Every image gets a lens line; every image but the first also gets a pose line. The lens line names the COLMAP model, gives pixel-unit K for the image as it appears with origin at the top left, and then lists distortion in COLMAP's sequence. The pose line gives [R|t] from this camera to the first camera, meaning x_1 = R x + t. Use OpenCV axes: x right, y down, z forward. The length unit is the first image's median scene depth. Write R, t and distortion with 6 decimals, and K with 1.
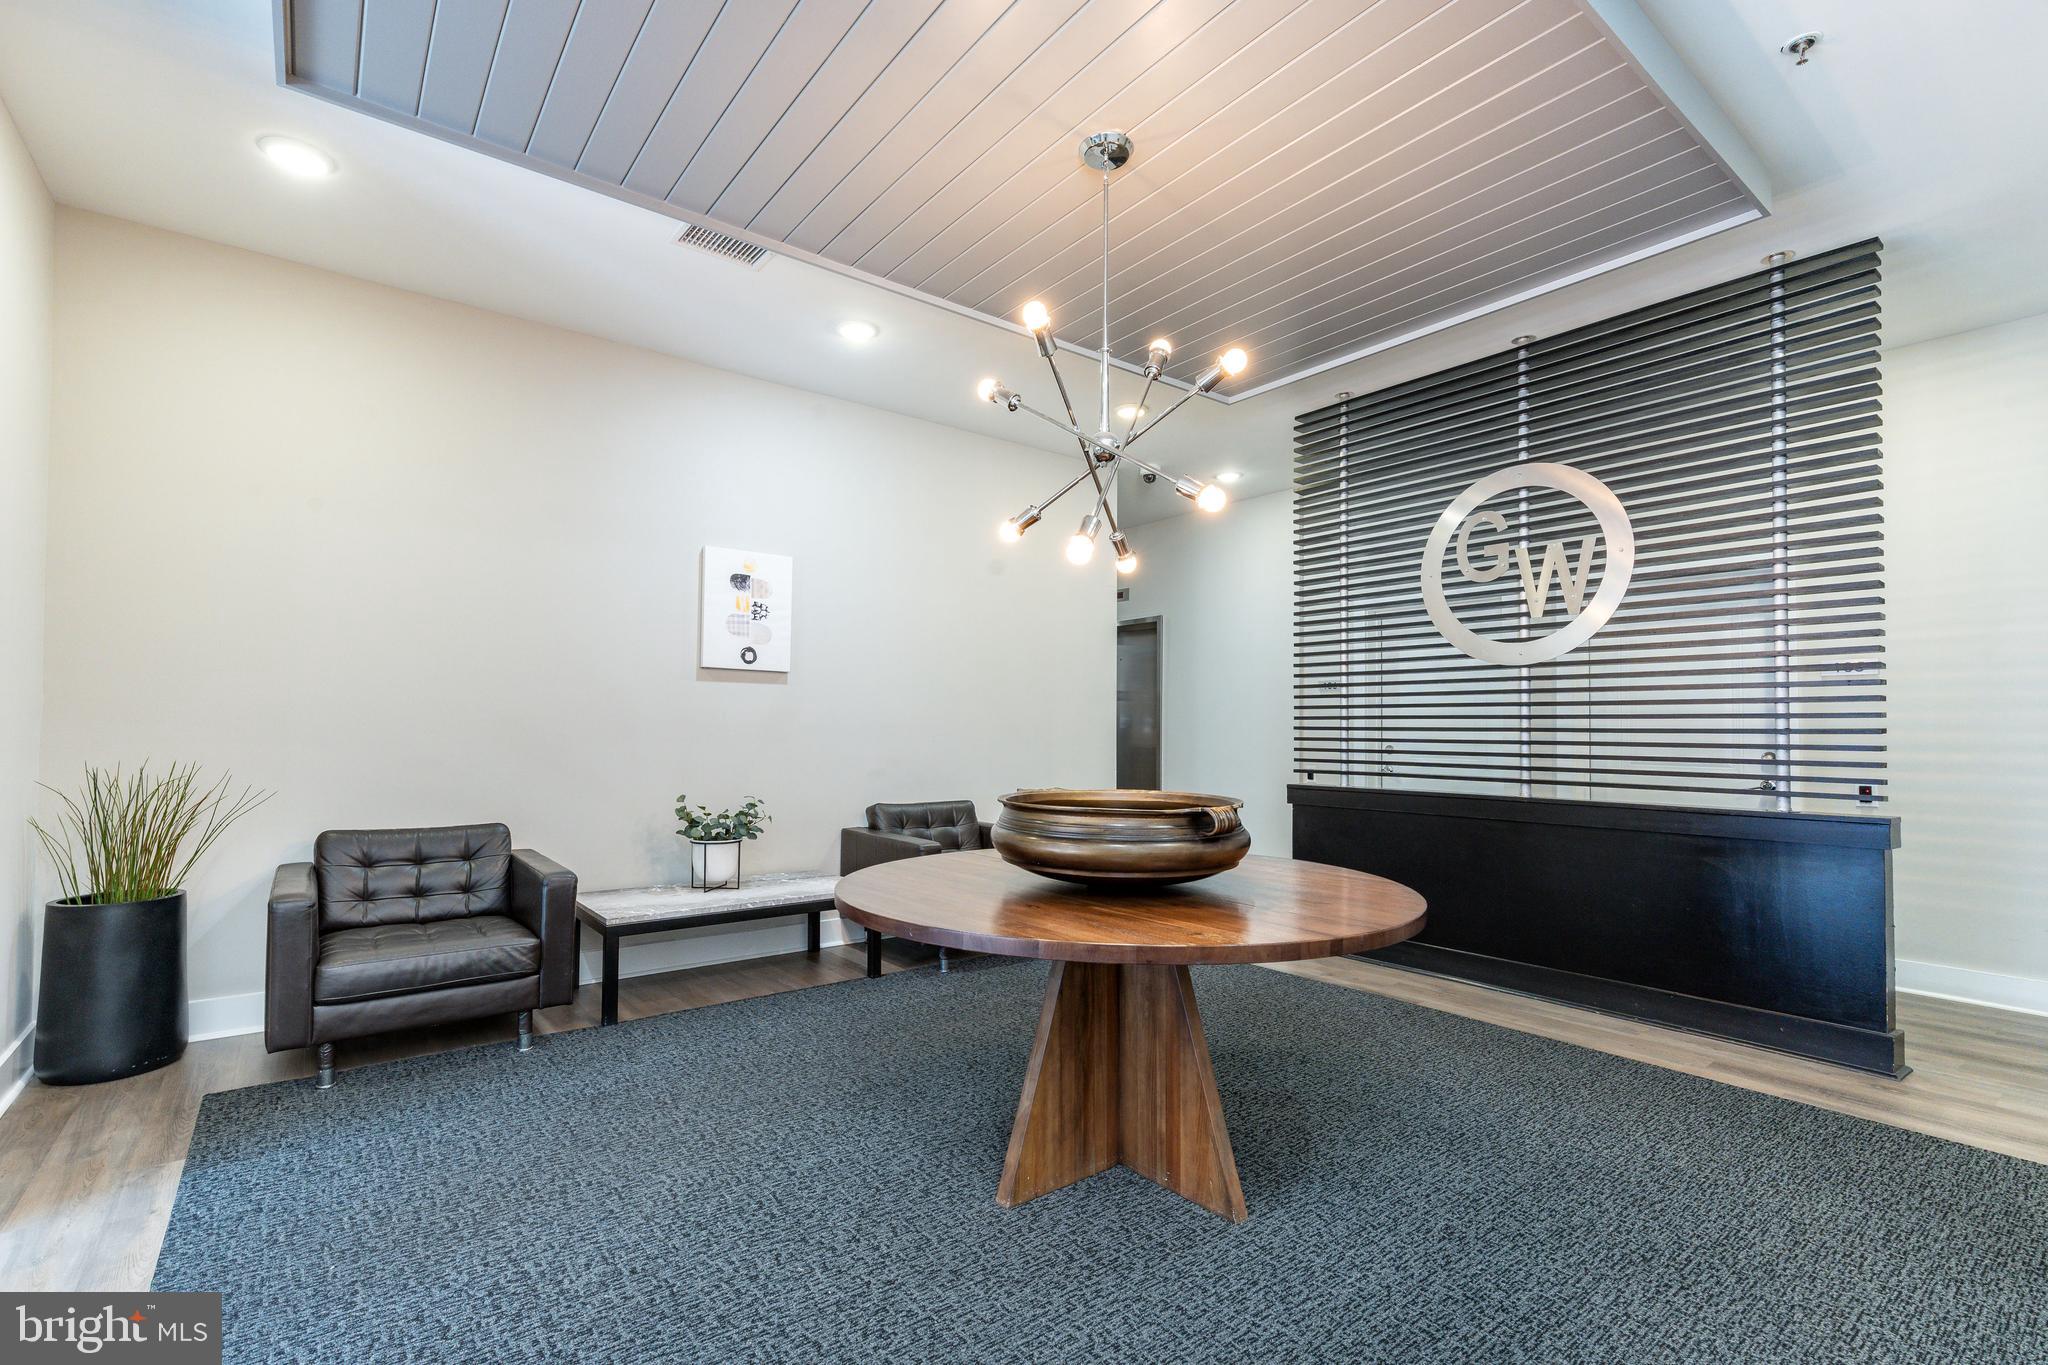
lens RADIAL K [[911.7, 0, 1025.6], [0, 911.7, 700.9], [0, 0, 1]] dist [0.008123, -0.000582]
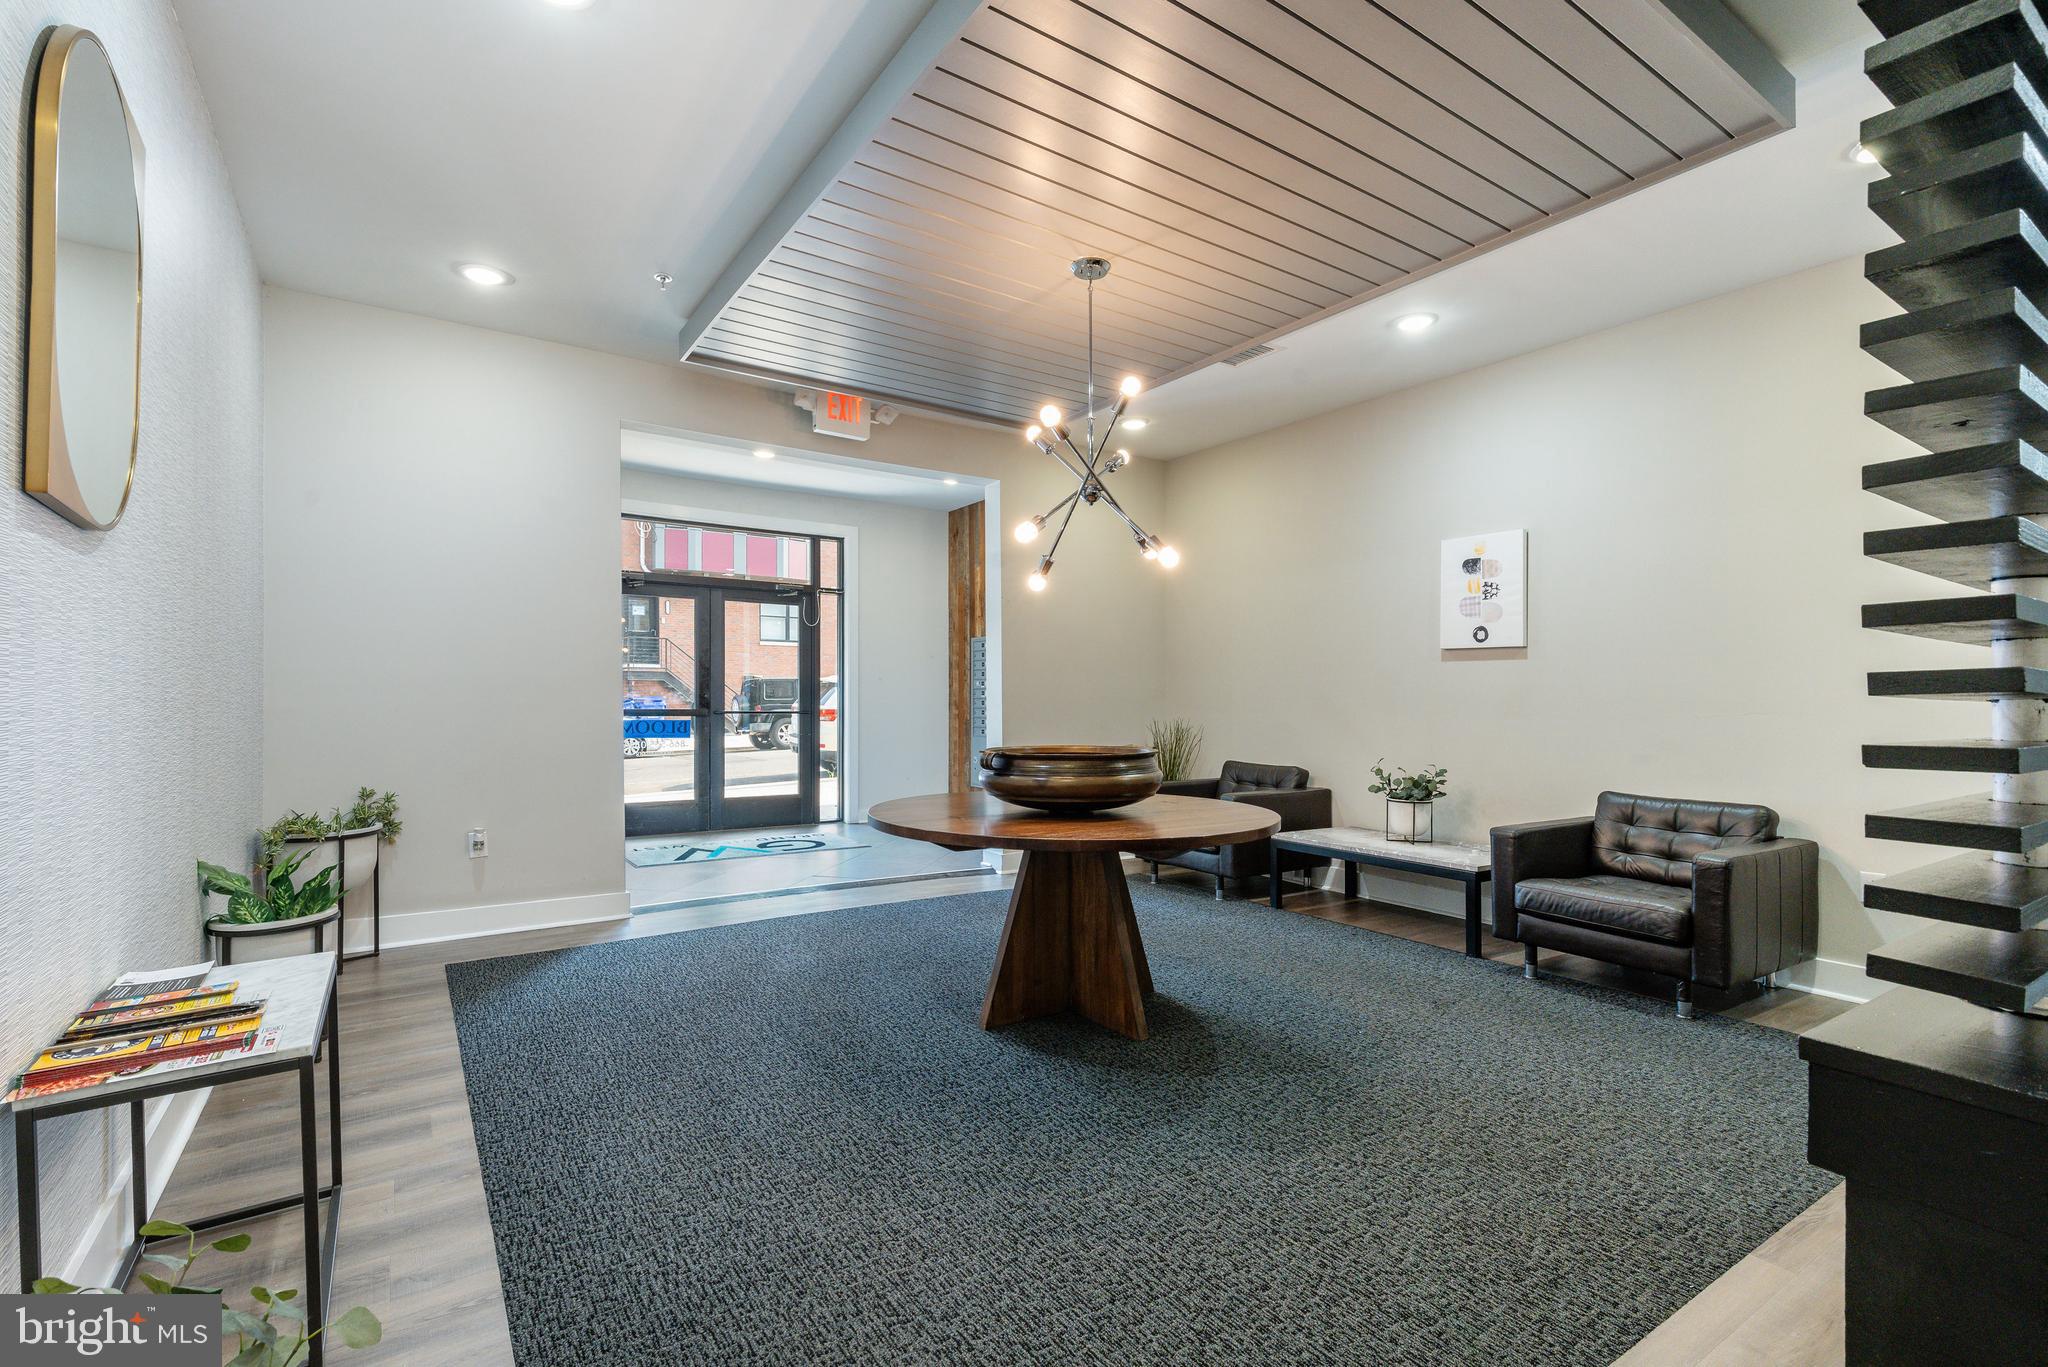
lens RADIAL K [[935.8, 0, 1014.8], [0, 935.8, 711.0], [0, 0, 1]] dist [0.007581, -0.000556]
pose [[-0.074664, 0.011655, -0.997141, 0.816916], [0.031707, 0.999454, 0.009308, 0.011345], [0.996705, -0.030922, -0.074993, 0.546011]]
